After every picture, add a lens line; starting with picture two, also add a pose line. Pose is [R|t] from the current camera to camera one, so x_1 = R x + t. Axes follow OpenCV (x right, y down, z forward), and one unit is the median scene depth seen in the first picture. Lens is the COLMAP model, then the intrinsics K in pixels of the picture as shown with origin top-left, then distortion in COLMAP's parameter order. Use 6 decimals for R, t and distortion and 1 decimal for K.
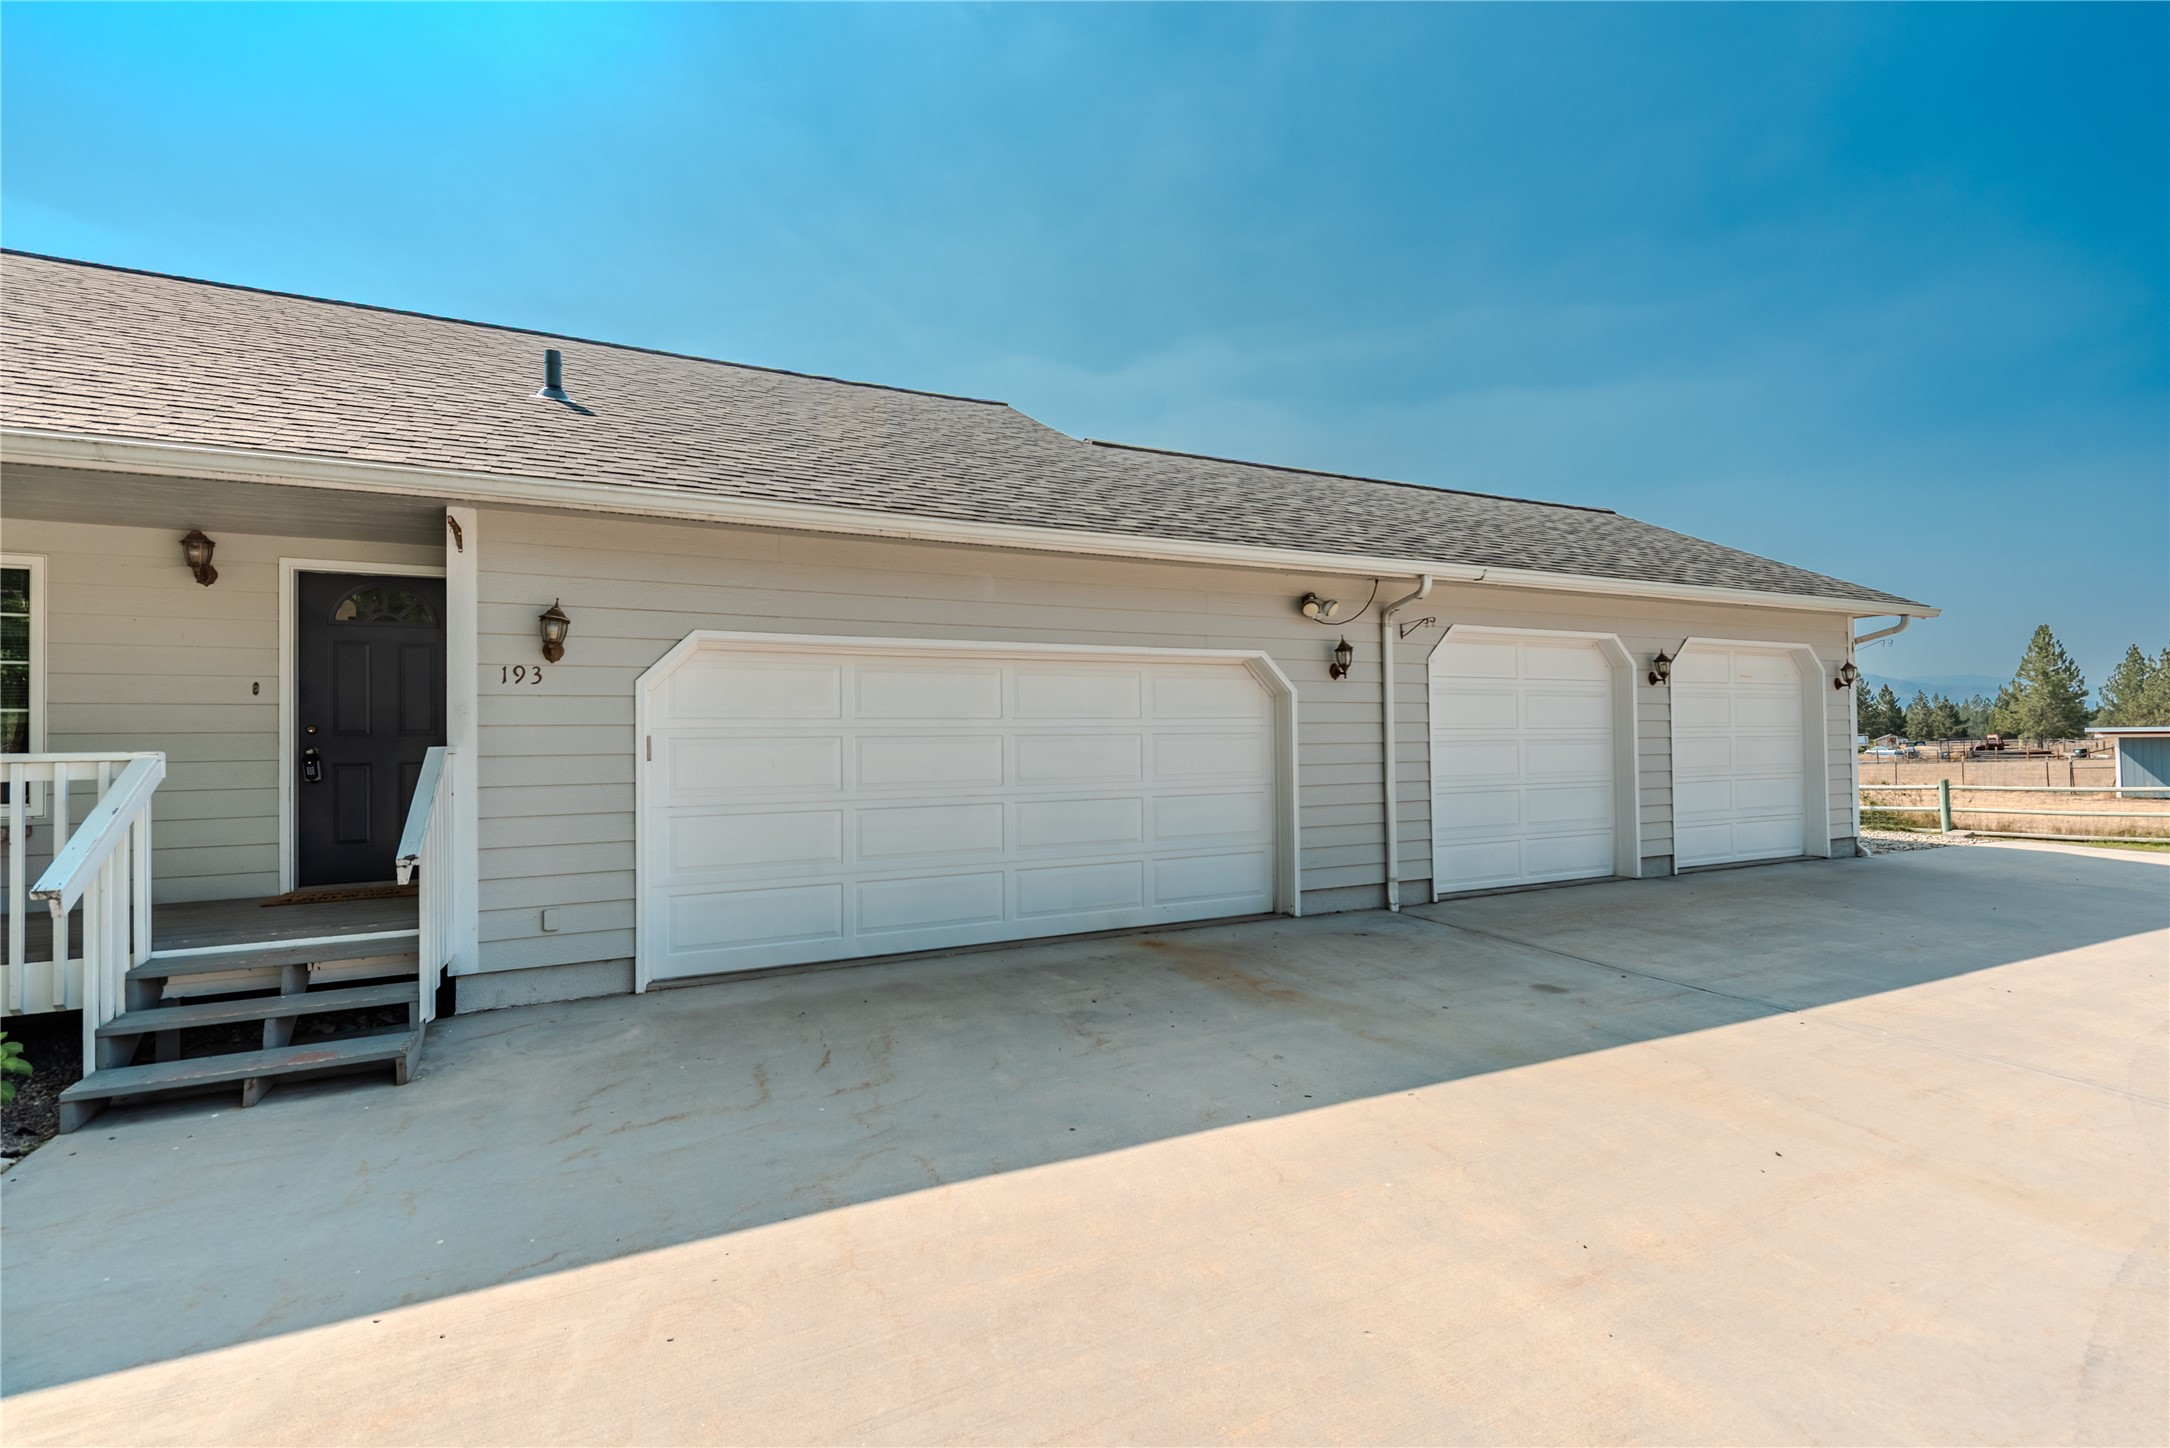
lens RADIAL K [[972.0, 0, 1089.1], [0, 972.0, 728.7], [0, 0, 1]] dist [0.013387, -0.003065]
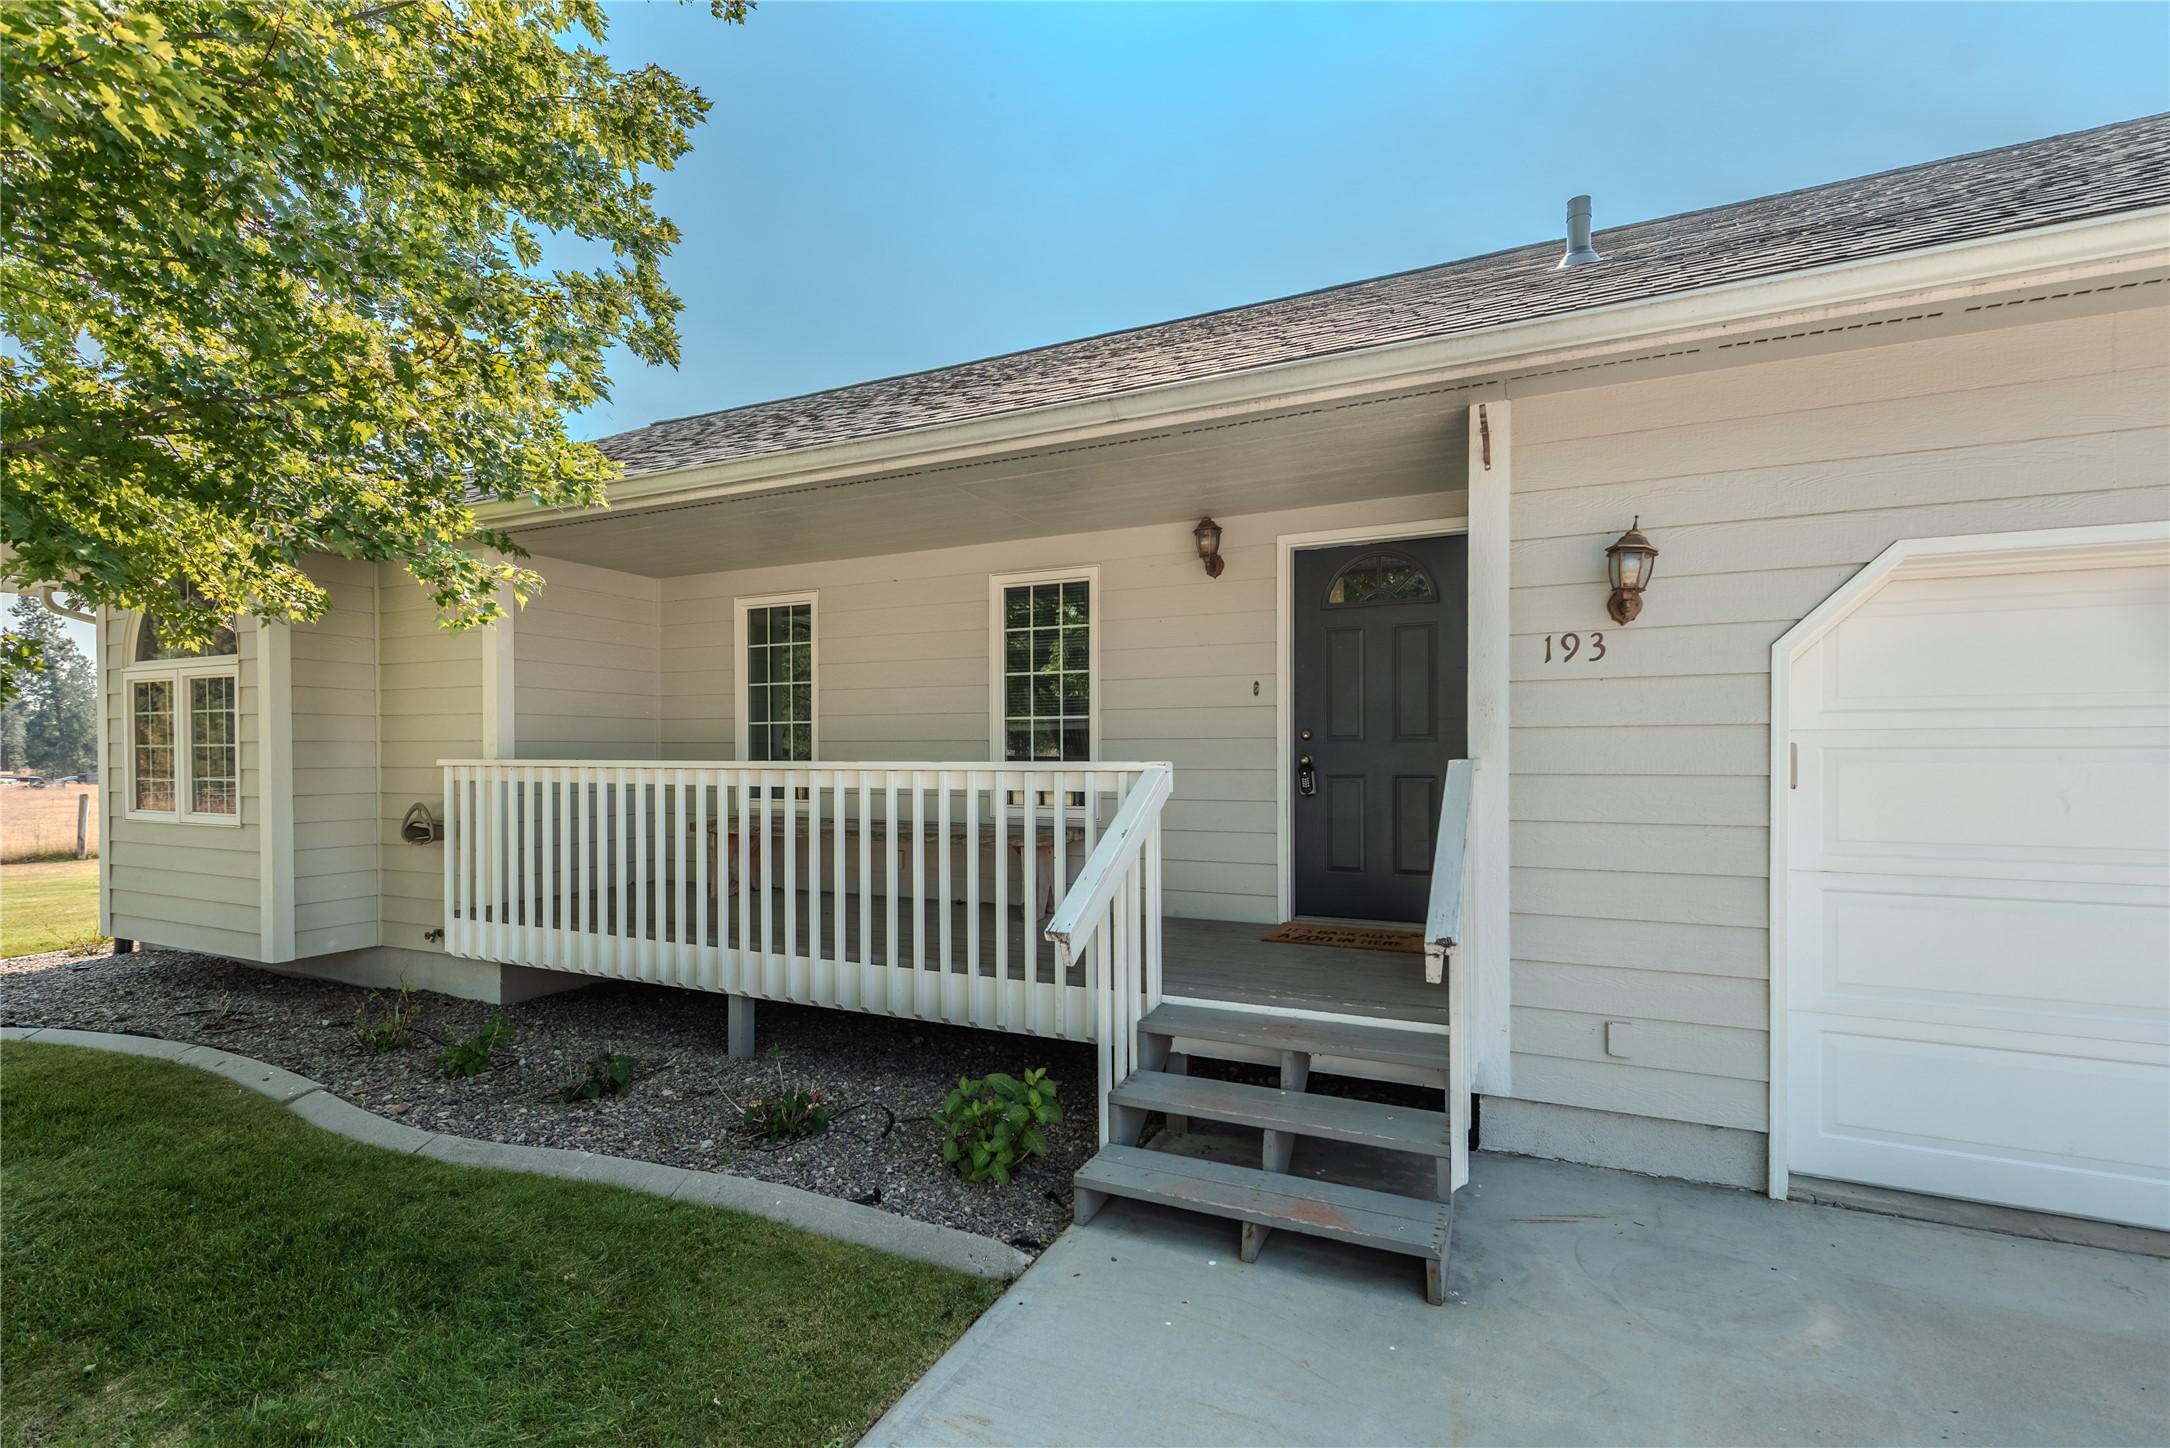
lens RADIAL K [[972.0, 0, 1078.4], [0, 972.0, 741.3], [0, 0, 1]] dist [0.013387, -0.003065]
pose [[0.628139, 0.003759, -0.778092, -0.294977], [0.004570, 0.999953, 0.008520, -0.000892], [0.778088, -0.008907, 0.628092, 0.355503]]
